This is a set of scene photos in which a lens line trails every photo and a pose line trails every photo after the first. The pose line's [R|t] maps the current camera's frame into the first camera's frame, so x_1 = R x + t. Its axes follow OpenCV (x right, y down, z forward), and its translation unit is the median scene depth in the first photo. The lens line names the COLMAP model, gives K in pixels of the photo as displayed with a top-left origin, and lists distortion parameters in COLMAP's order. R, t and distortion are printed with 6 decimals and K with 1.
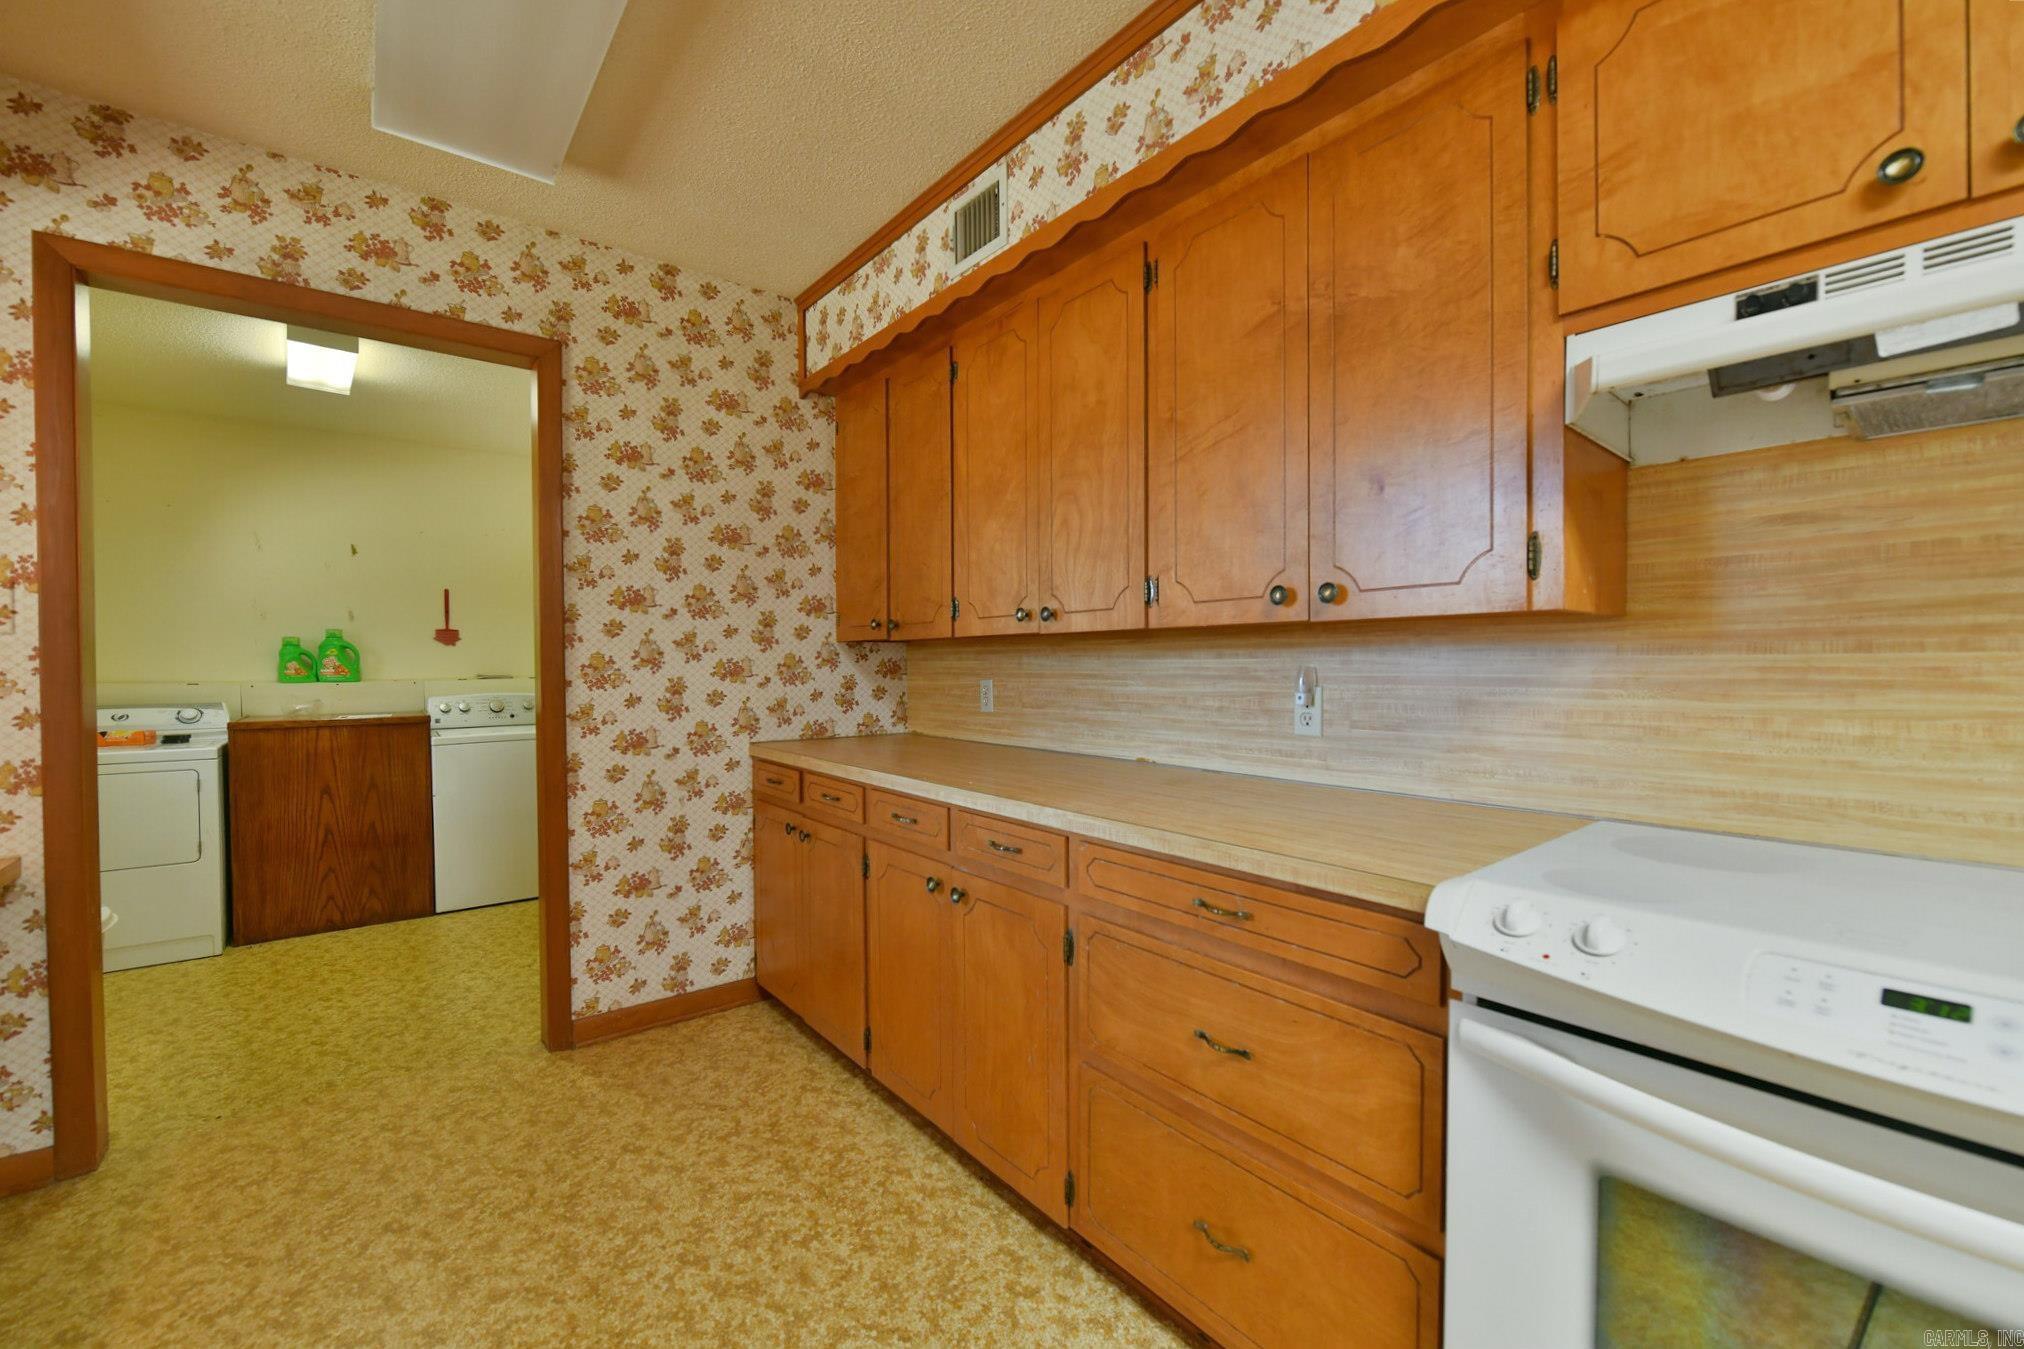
lens RADIAL K [[815.8, 0, 1009.6], [0, 815.8, 678.8], [0, 0, 1]] dist [-0.006699, -0.000458]
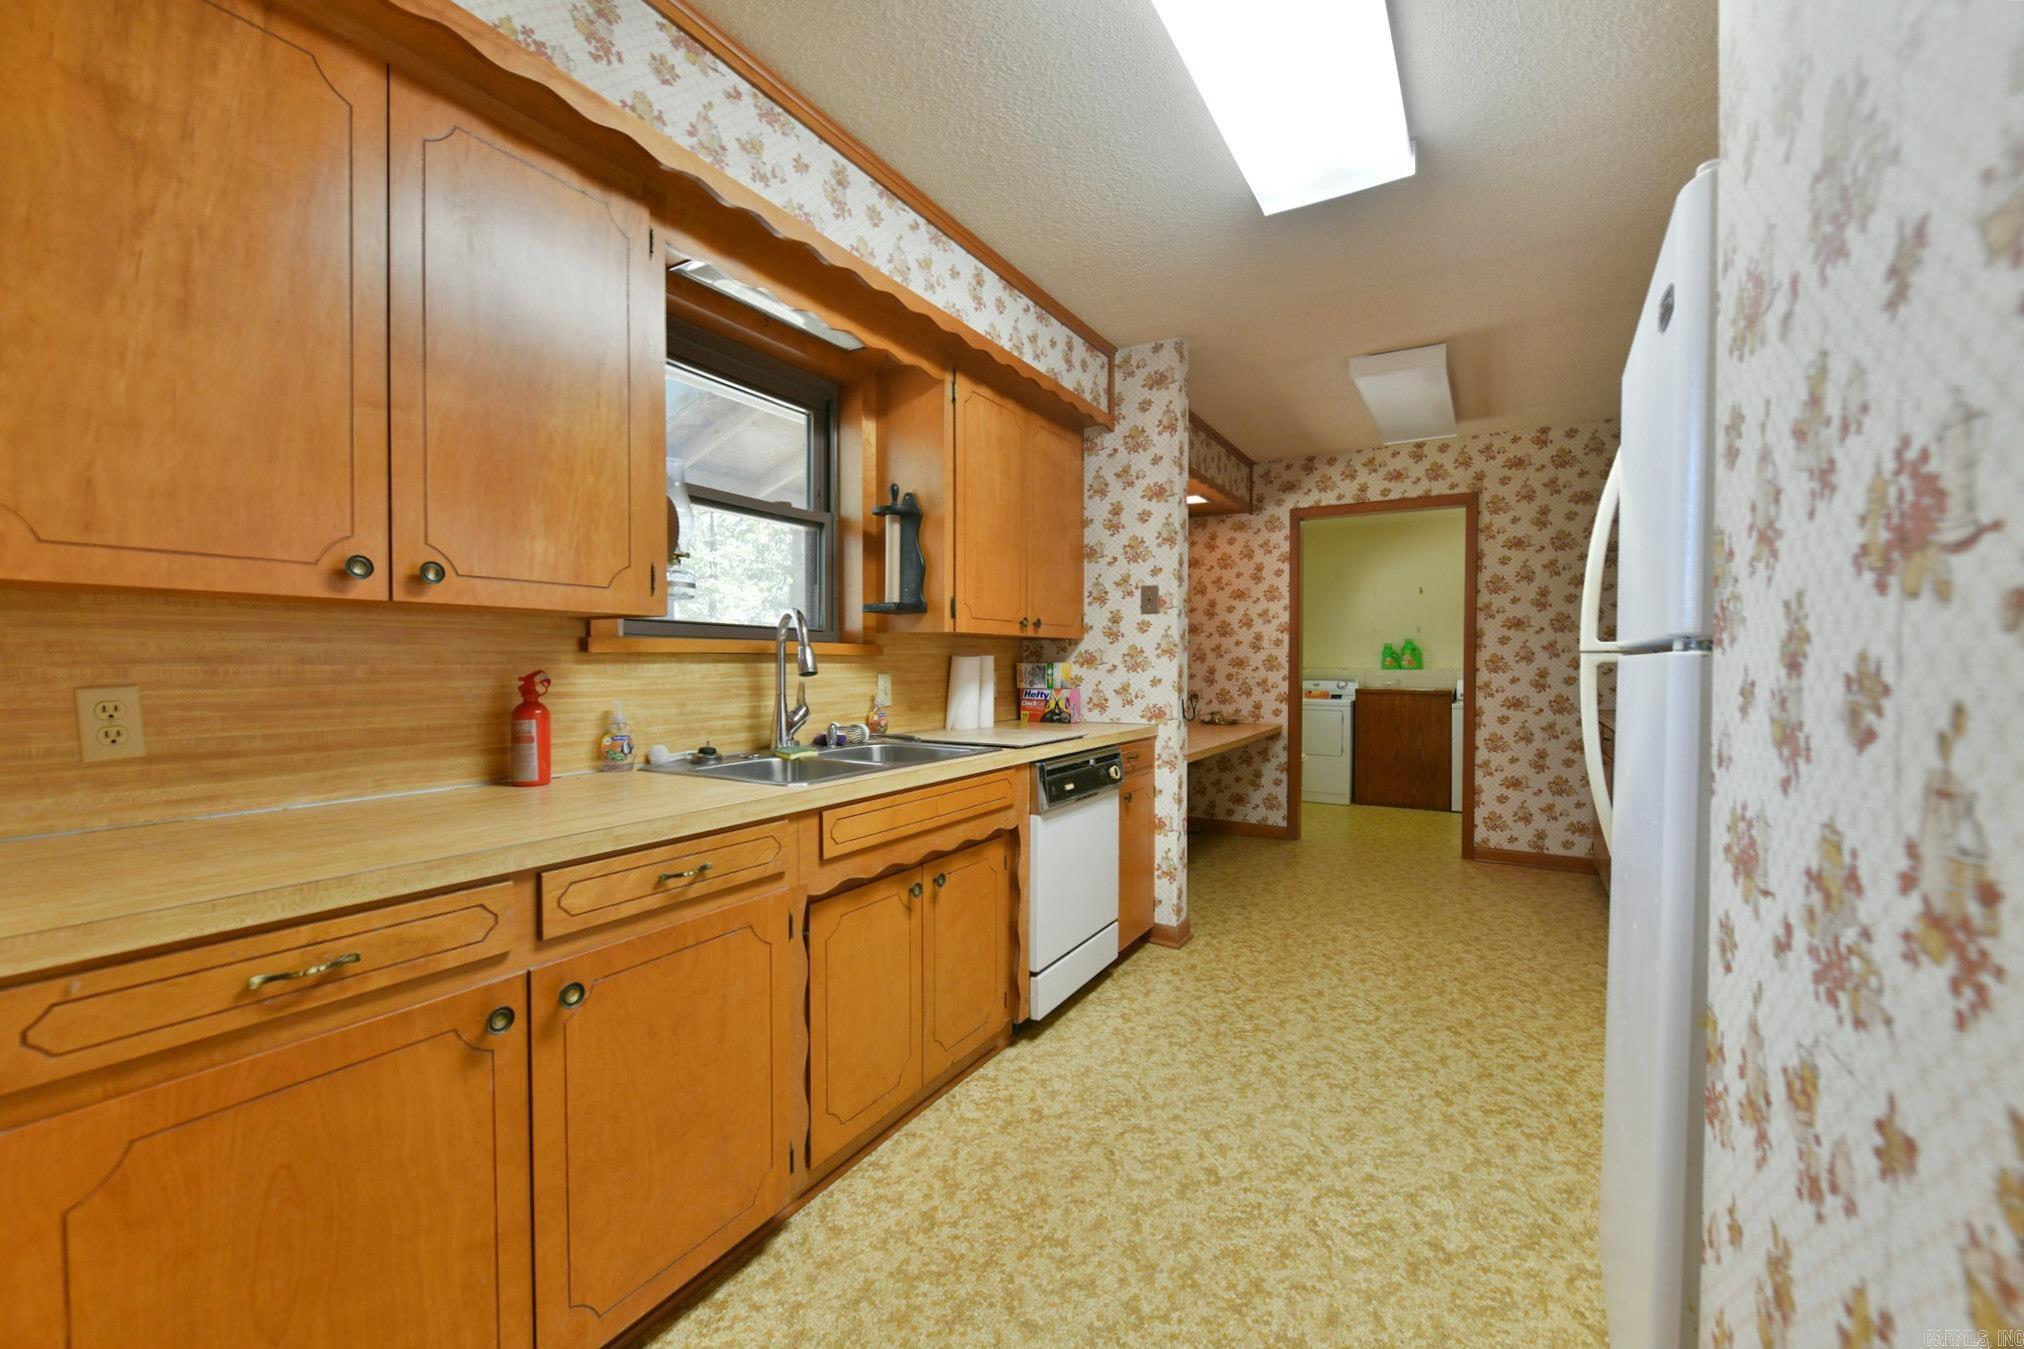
lens RADIAL K [[815.8, 0, 1007.8], [0, 815.8, 678.3], [0, 0, 1]] dist [-0.006699, -0.000458]
pose [[0.349576, 0.024498, -0.936588, 0.801602], [-0.018667, 0.999642, 0.019180, 0.008926], [0.936722, 0.010779, 0.349908, -0.652545]]
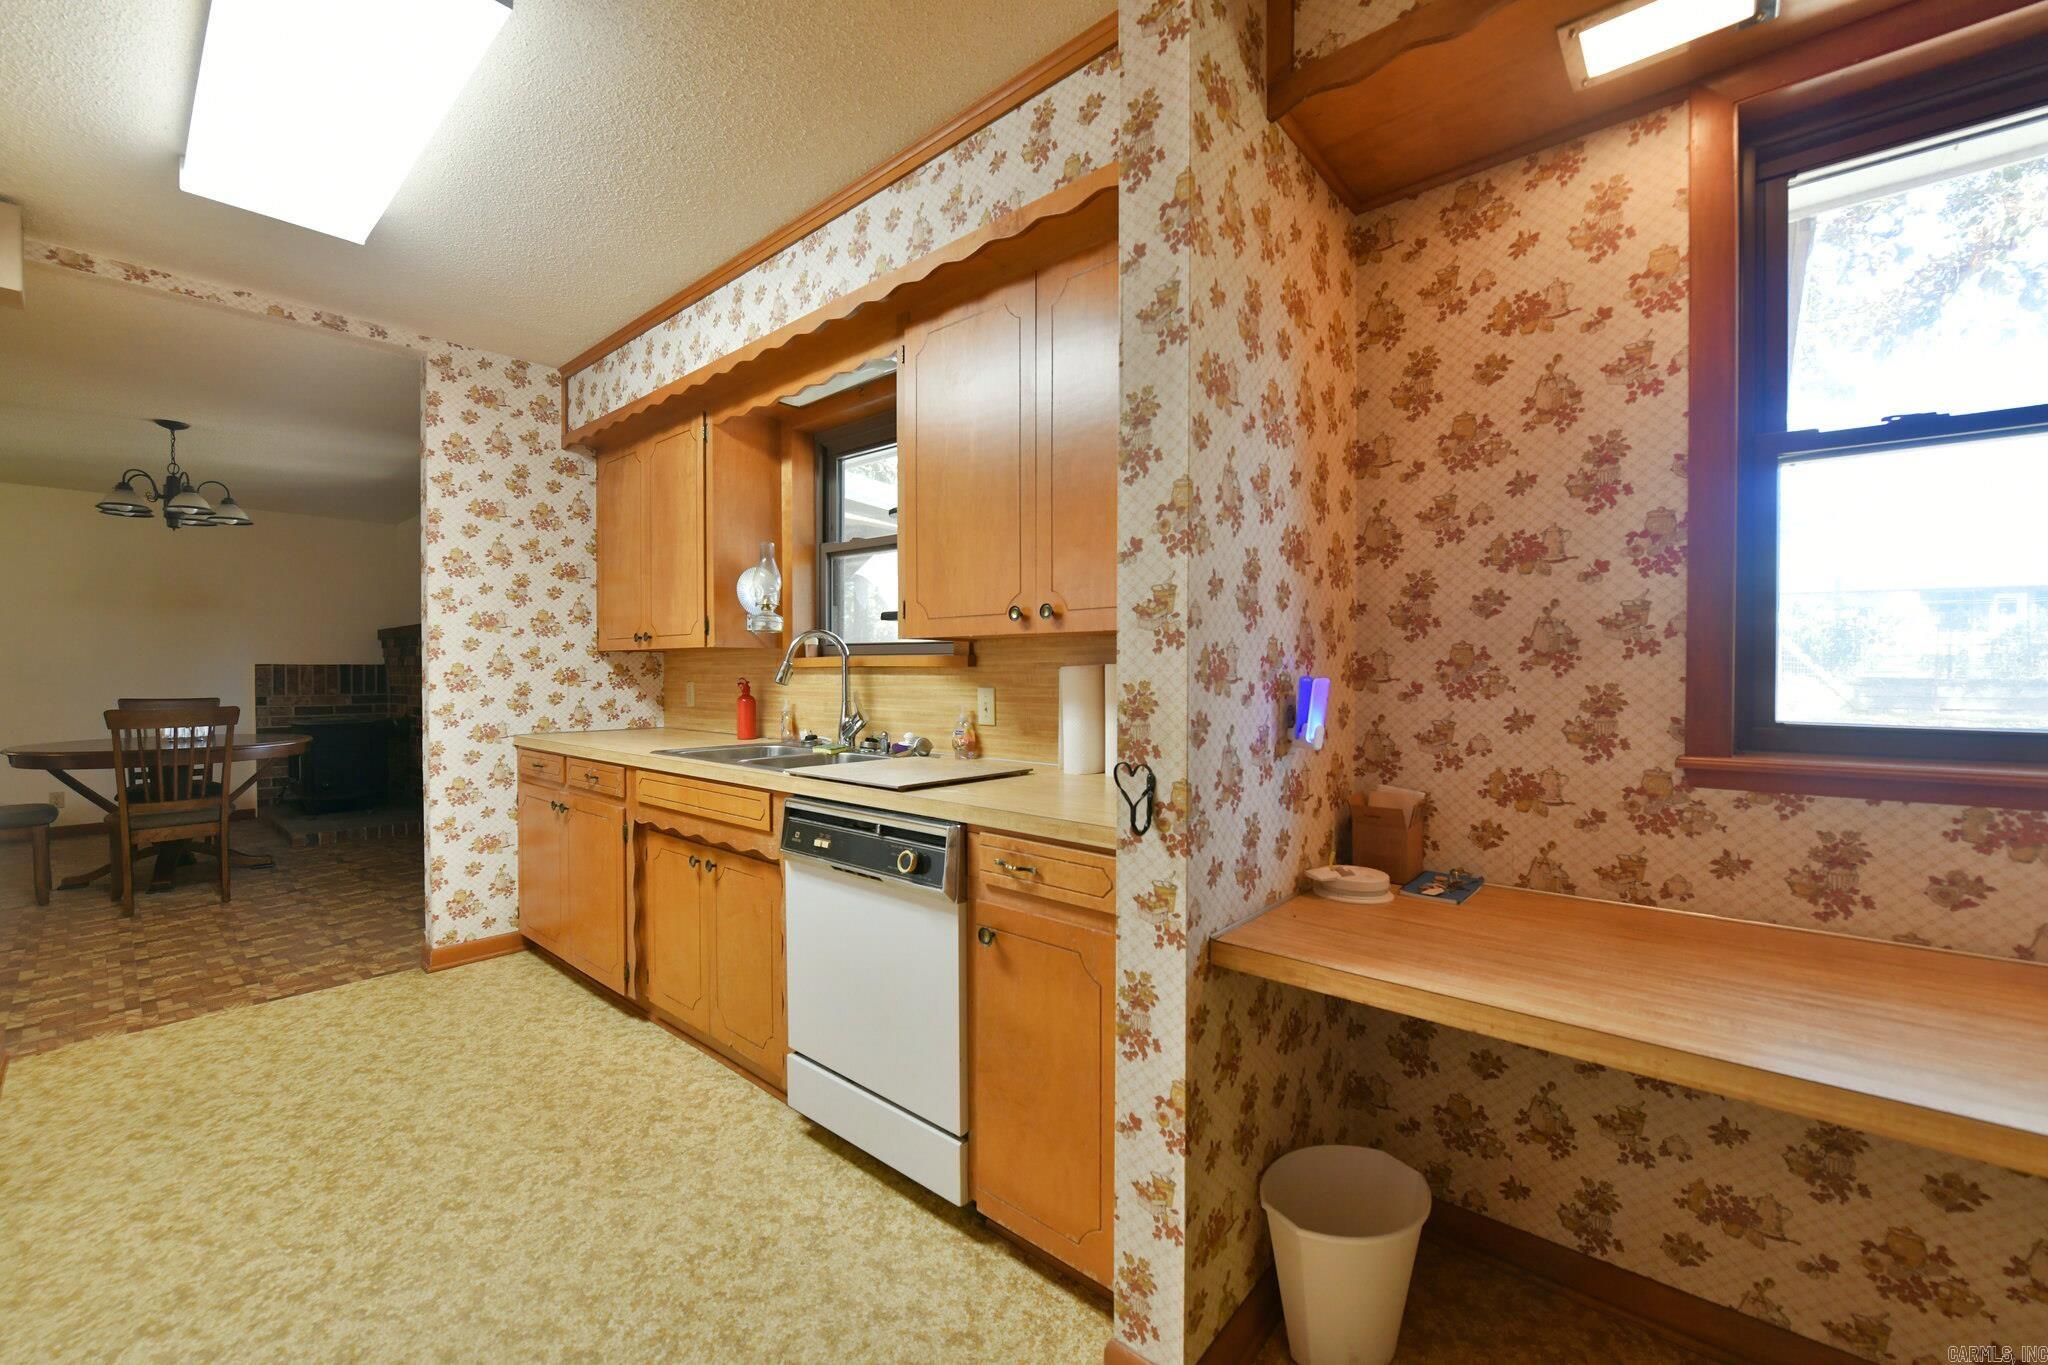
lens RADIAL K [[825.5, 0, 1030.8], [0, 825.5, 681.5], [0, 0, 1]] dist [-0.006699, -0.000458]
pose [[-0.983361, 0.010574, -0.181352, -0.133668], [0.004270, 0.999374, 0.035118, -0.012626], [0.181610, 0.033759, -0.982791, 0.505113]]
